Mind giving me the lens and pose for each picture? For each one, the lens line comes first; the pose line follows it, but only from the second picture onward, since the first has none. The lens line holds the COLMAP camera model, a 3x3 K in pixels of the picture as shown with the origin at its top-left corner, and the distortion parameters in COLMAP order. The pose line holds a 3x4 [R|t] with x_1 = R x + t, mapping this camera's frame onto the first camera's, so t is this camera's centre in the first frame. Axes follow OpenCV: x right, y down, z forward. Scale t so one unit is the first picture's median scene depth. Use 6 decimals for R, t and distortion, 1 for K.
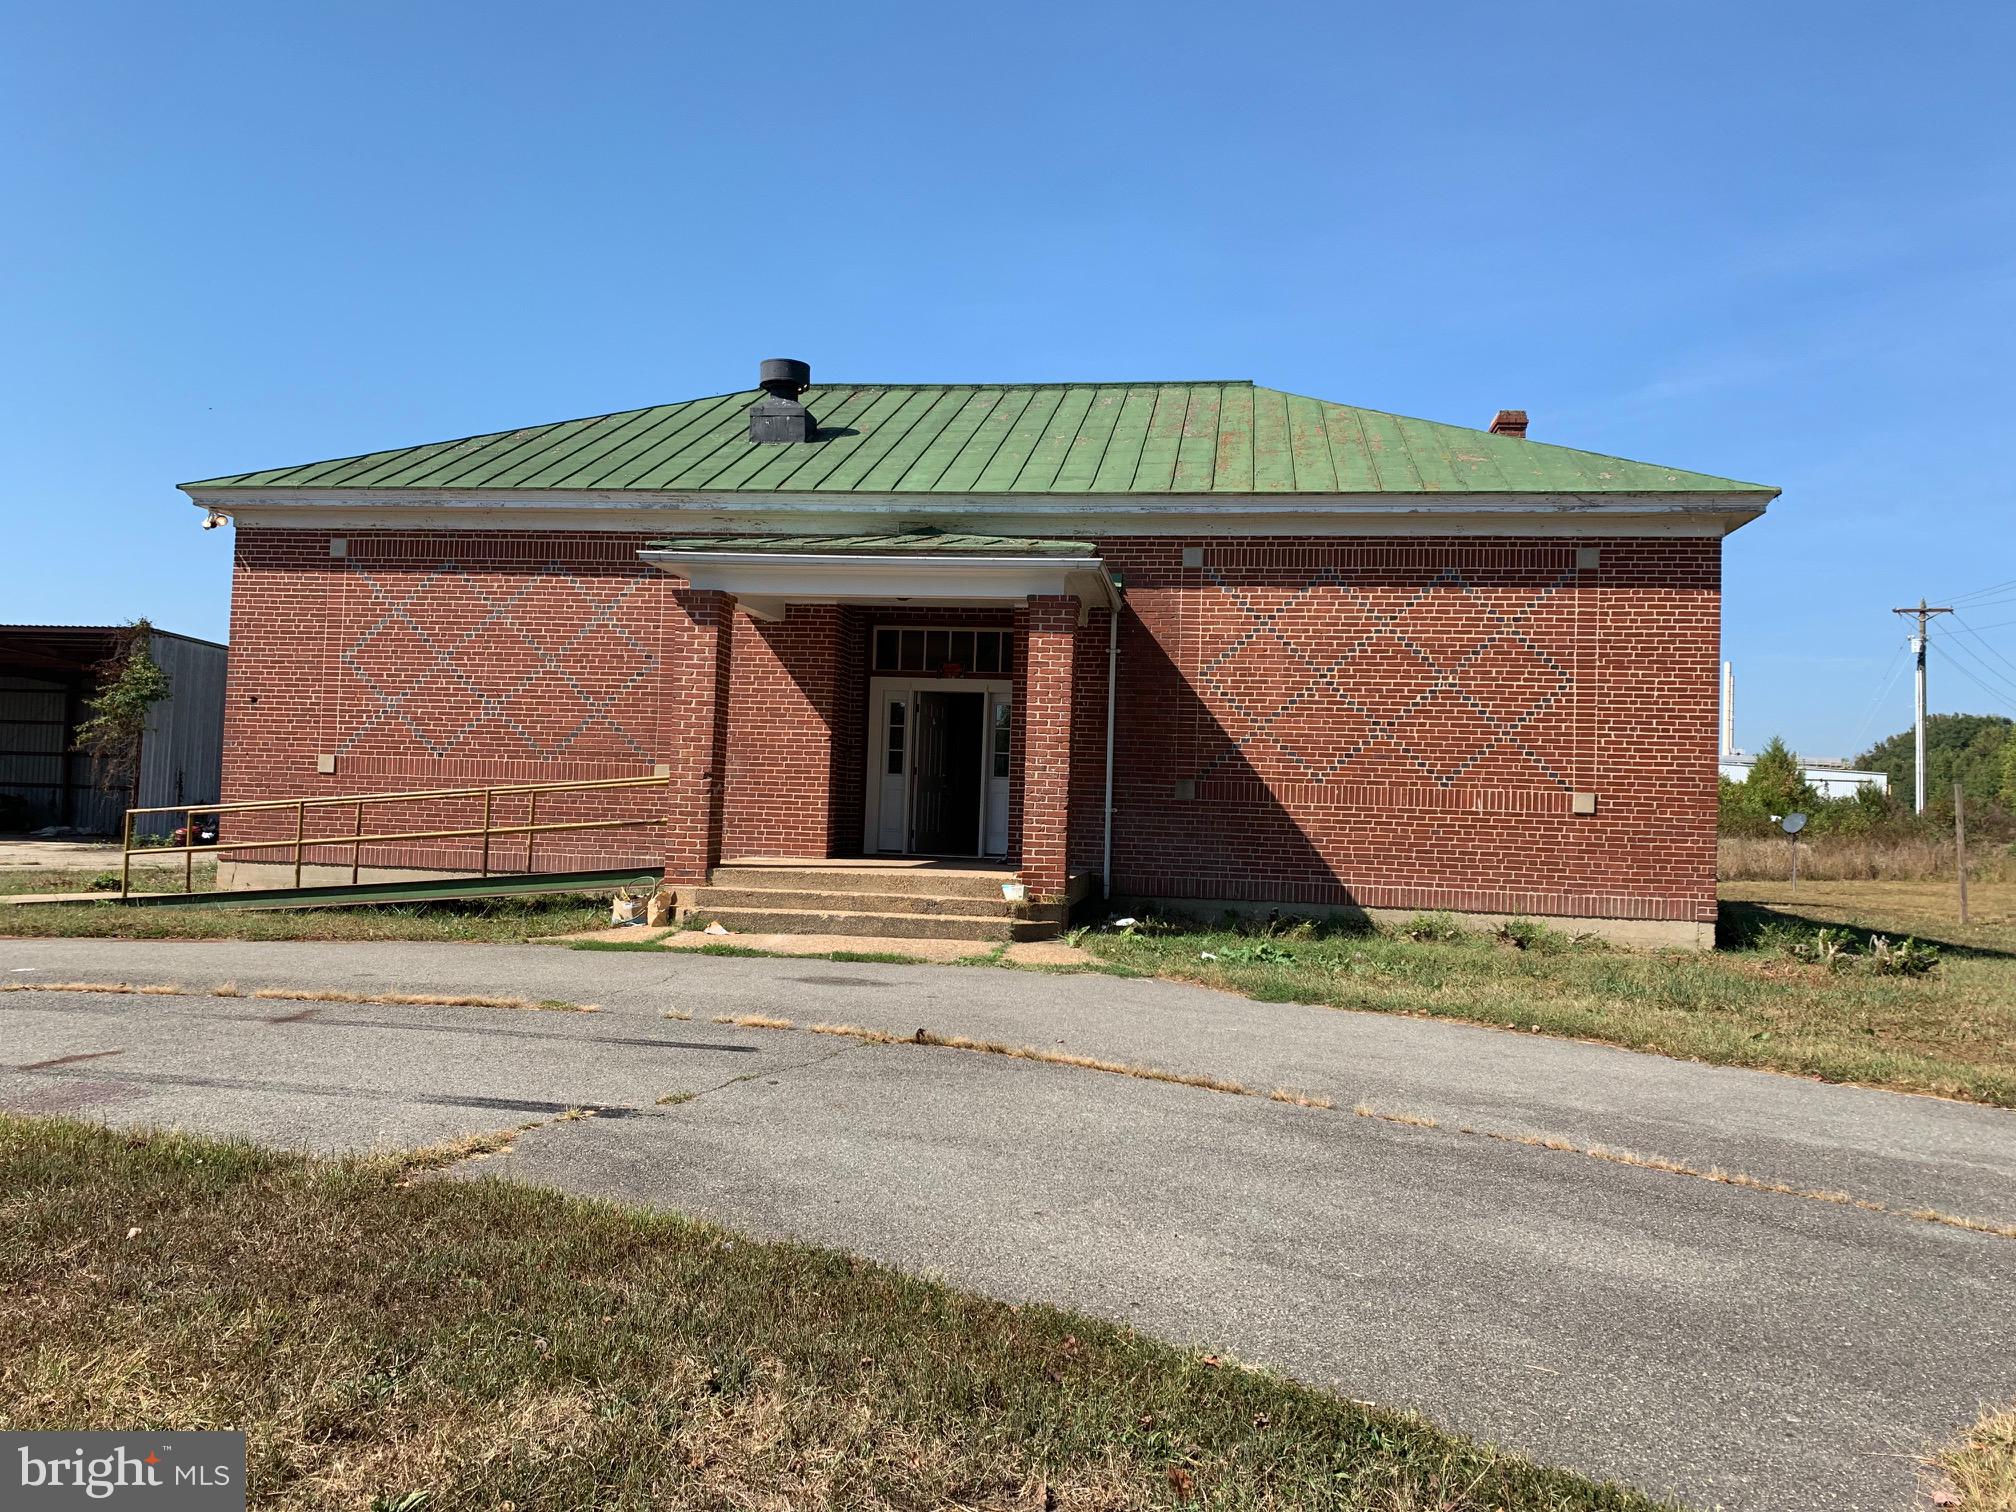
lens RADIAL K [[1500.4, 0, 1008.2], [0, 1500.4, 764.2], [0, 0, 1]] dist [-0.001493, -0.000898]
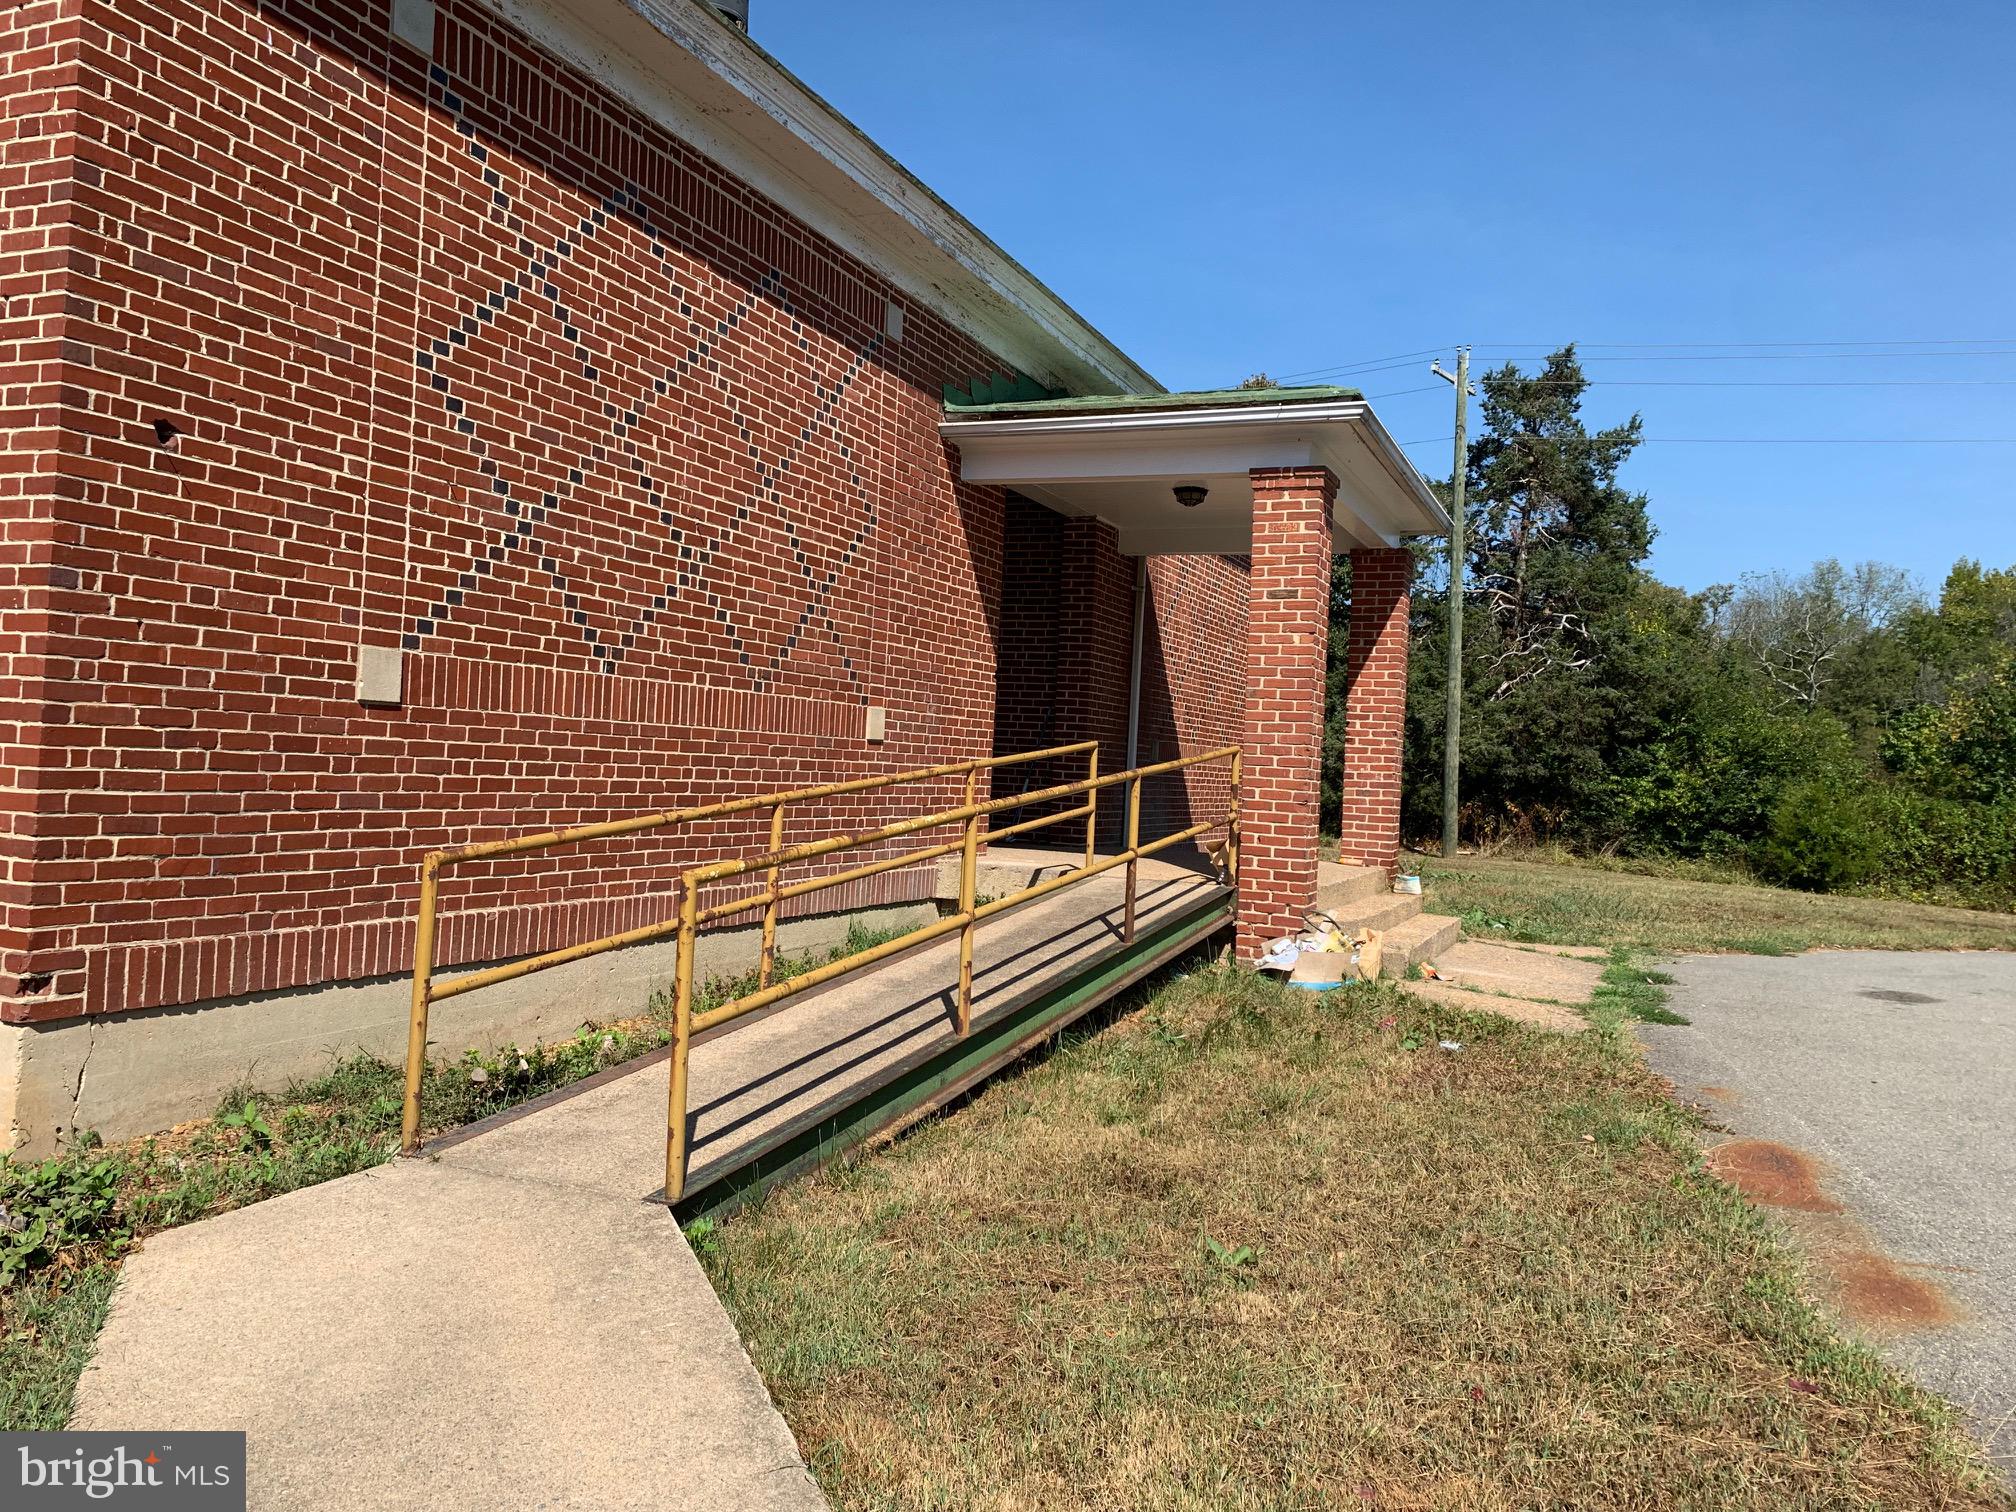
lens RADIAL K [[1500.4, 0, 1008.7], [0, 1500.4, 746.2], [0, 0, 1]] dist [-0.001493, -0.000898]
pose [[0.299005, -0.004721, 0.954240, -0.736541], [-0.083652, 0.996008, 0.031140, -0.006729], [-0.950578, -0.089135, 0.297416, 0.777686]]
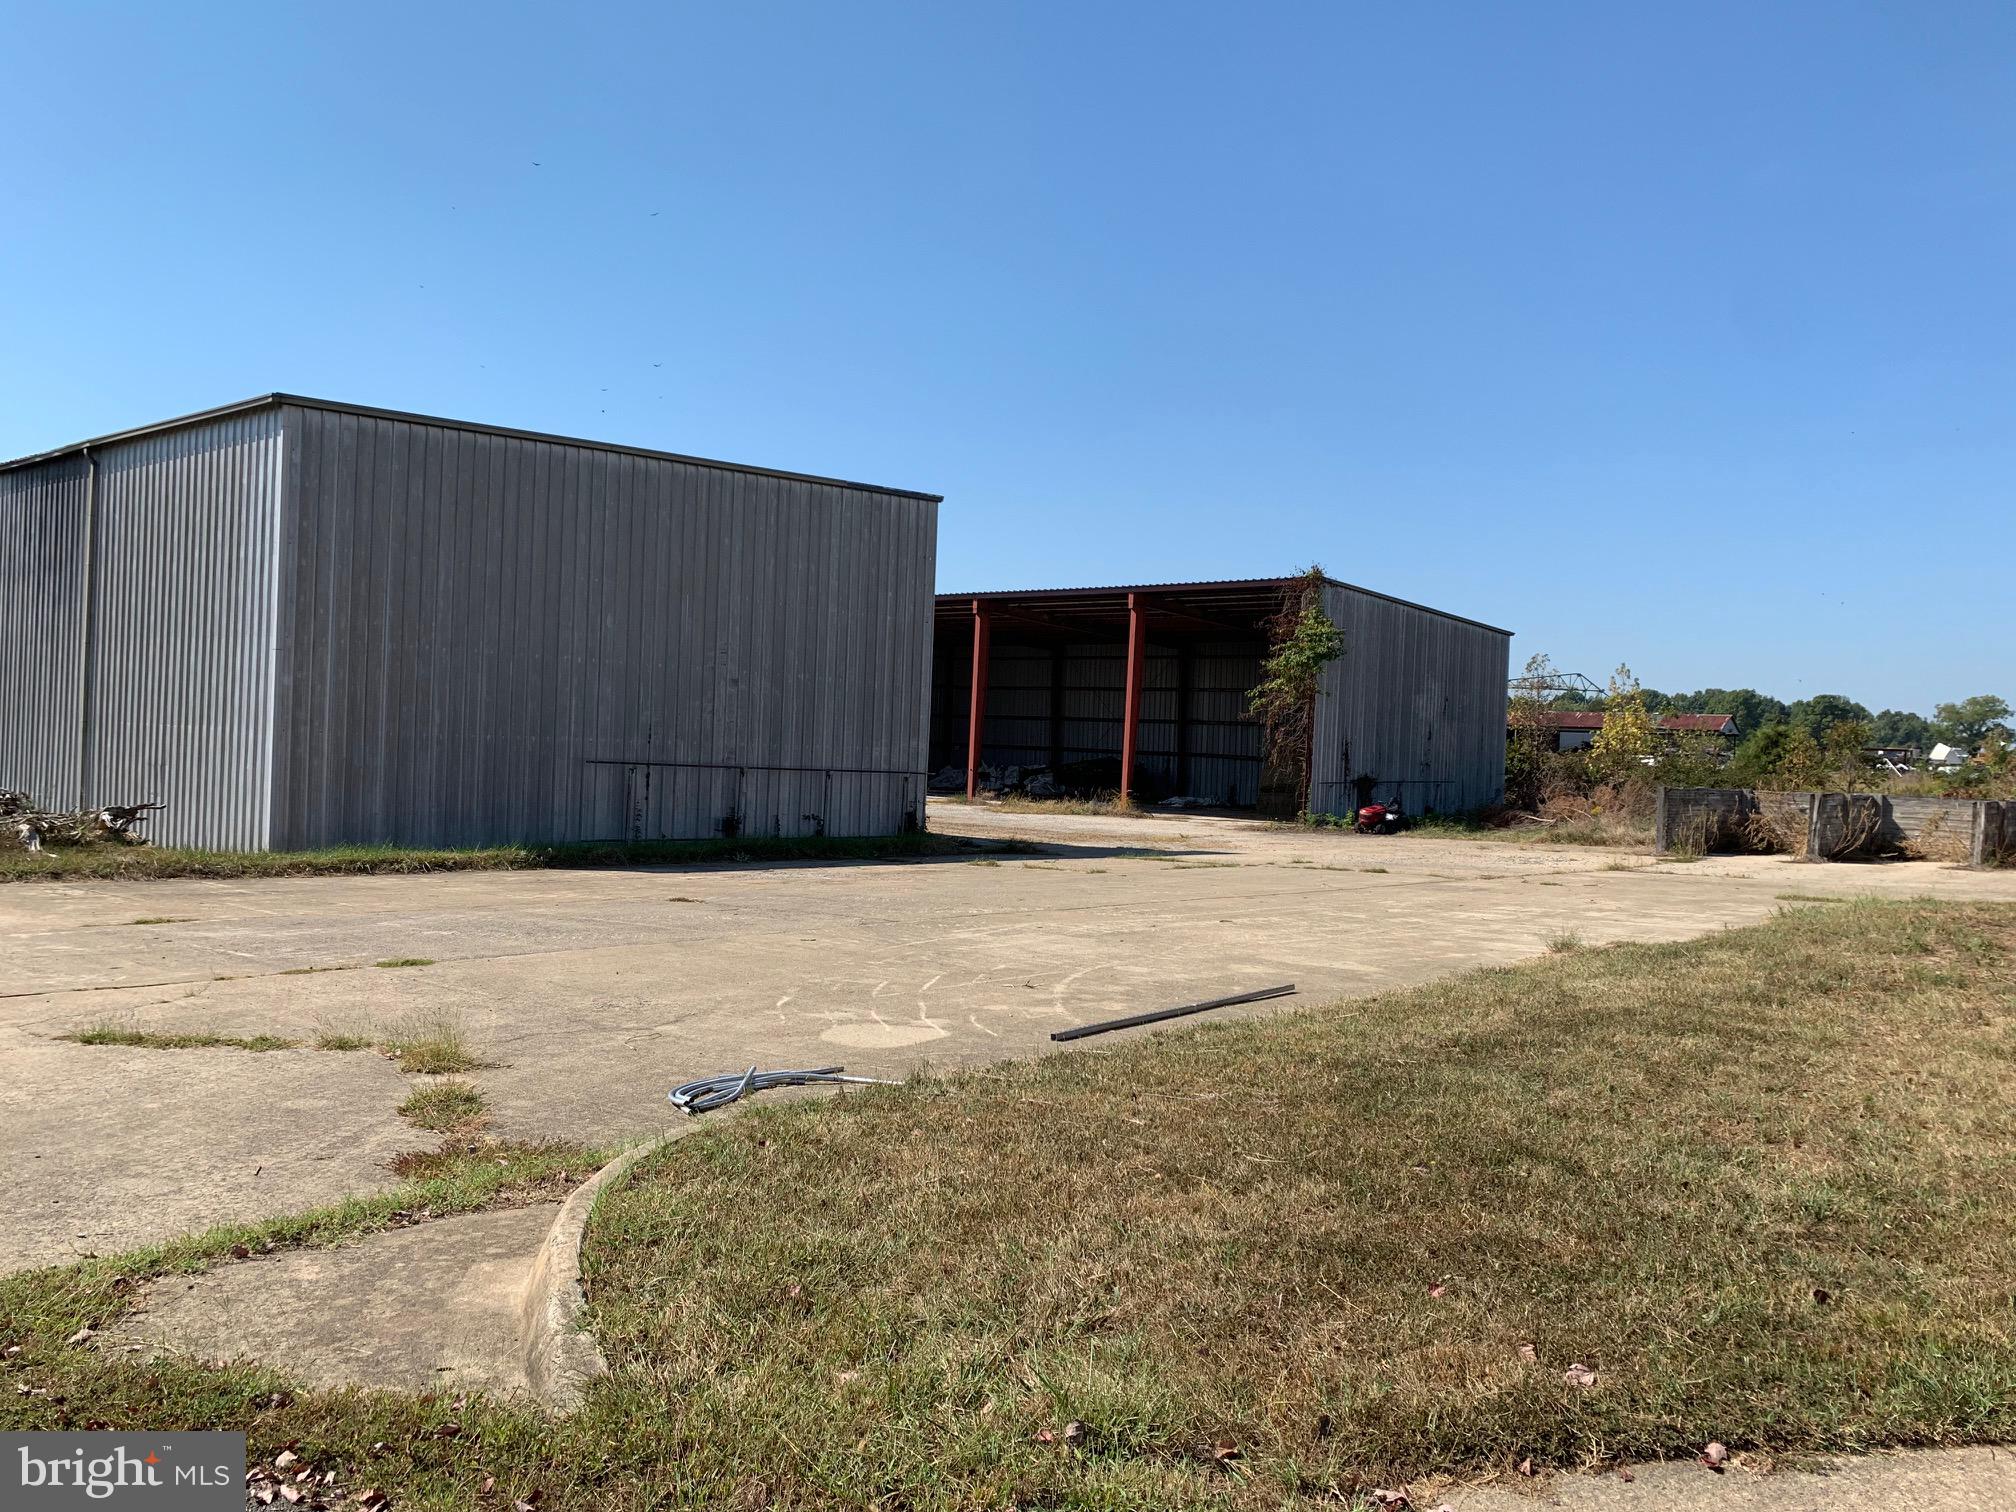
lens RADIAL K [[1500.4, 0, 1009.1], [0, 1500.4, 759.8], [0, 0, 1]] dist [-0.001493, -0.000898]
pose [[0.830191, 0.005080, -0.557456, -0.236651], [0.007961, 0.999748, 0.020967, -0.004213], [0.557422, -0.021845, 0.829942, 0.172992]]
